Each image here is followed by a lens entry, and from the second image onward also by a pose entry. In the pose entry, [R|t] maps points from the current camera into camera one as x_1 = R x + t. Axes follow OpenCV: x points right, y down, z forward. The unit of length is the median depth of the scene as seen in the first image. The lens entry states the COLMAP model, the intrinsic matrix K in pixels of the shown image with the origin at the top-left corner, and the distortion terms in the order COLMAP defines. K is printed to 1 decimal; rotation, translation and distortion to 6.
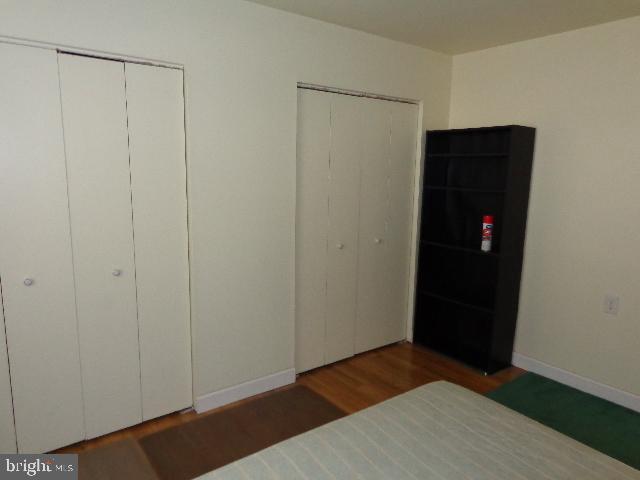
lens RADIAL K [[452.3, 0, 320.1], [0, 452.3, 238.6], [0, 0, 1]] dist [-0.008447, -0.000583]
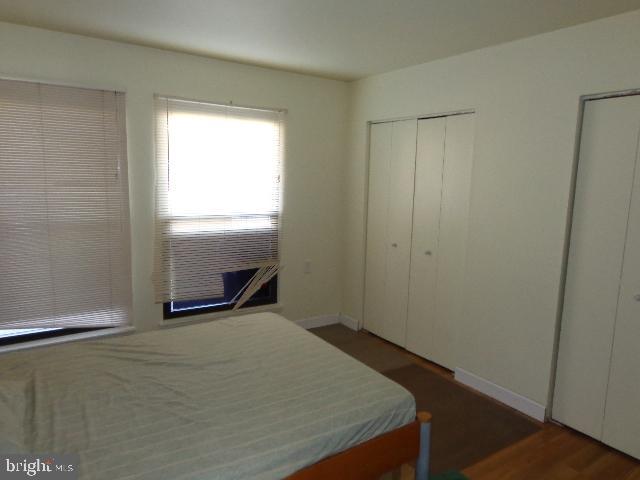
lens RADIAL K [[452.3, 0, 320.0], [0, 452.3, 240.6], [0, 0, 1]] dist [-0.008447, -0.000583]
pose [[-0.075759, 0.118412, -0.990070, 1.029545], [-0.194010, 0.972197, 0.131120, -0.088834], [0.978070, 0.202018, -0.050680, 0.655577]]
